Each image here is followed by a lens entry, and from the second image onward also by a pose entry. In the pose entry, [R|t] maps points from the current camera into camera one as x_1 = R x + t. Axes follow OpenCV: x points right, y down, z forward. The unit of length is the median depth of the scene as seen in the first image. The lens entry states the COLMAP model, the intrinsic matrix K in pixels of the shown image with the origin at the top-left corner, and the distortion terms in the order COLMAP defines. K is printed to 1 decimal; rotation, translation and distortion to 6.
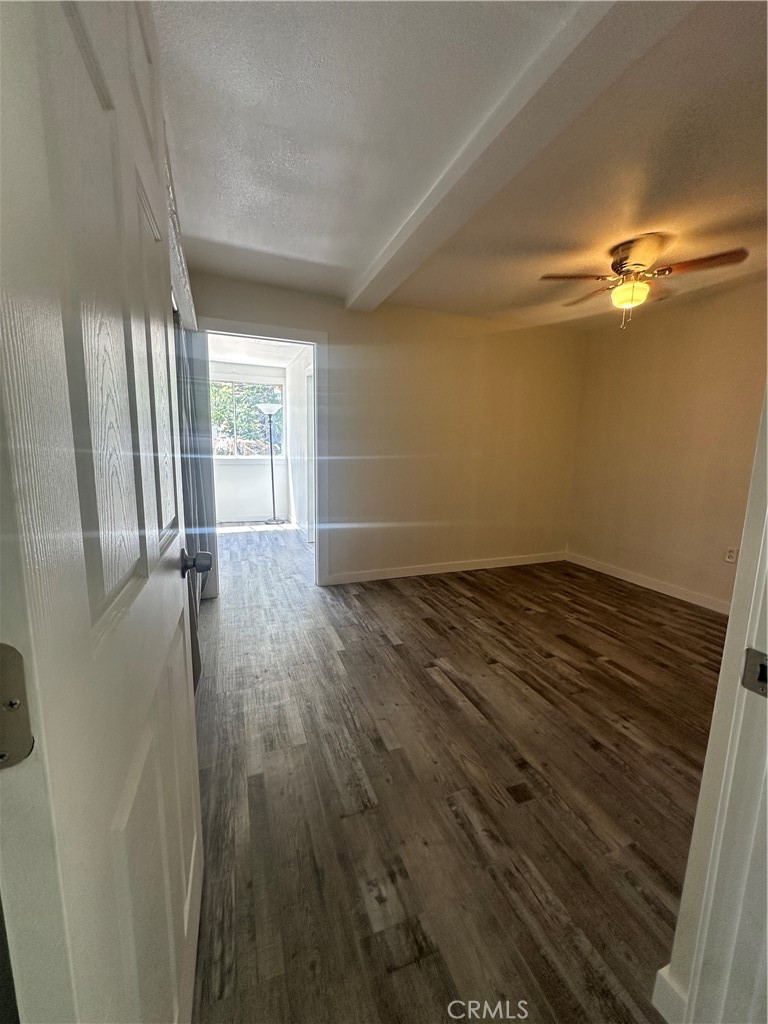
lens RADIAL K [[405.9, 0, 384.0], [0, 405.9, 512.0], [0, 0, 1]] dist [0.001495, 0.000051]
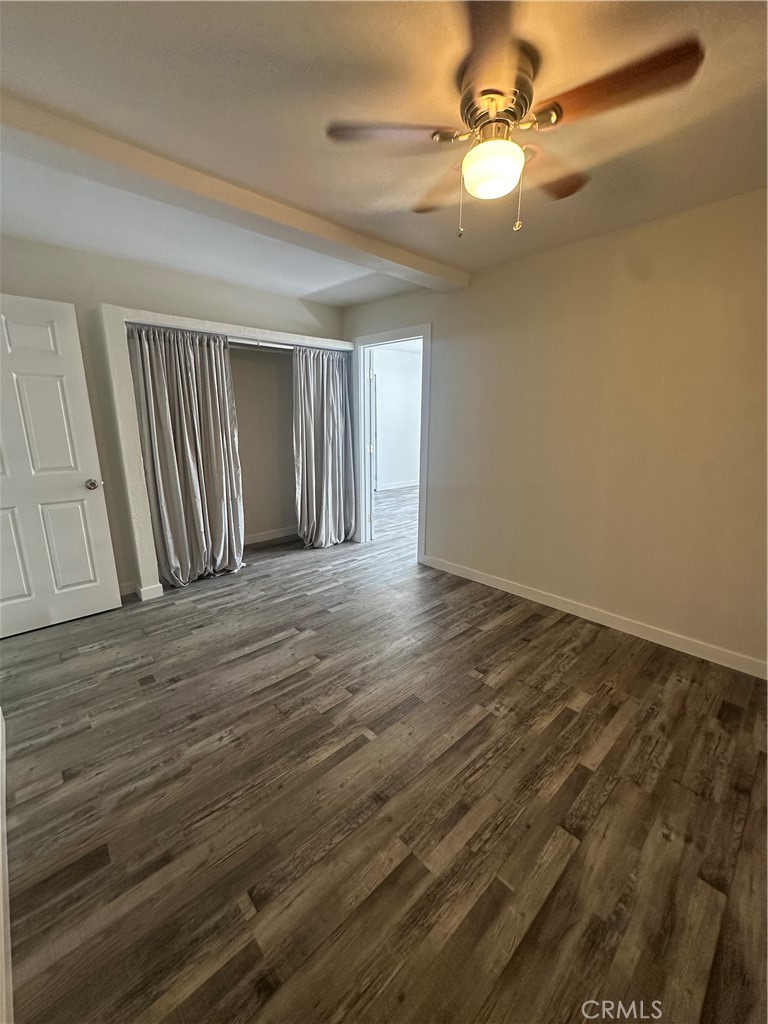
lens RADIAL K [[405.9, 0, 384.0], [0, 405.9, 512.0], [0, 0, 1]] dist [0.001495, 0.000051]
pose [[0.382164, 0.194327, -0.903431, 1.040109], [-0.135343, 0.978867, 0.153301, -0.142273], [0.914130, 0.063687, 0.400389, 0.636987]]
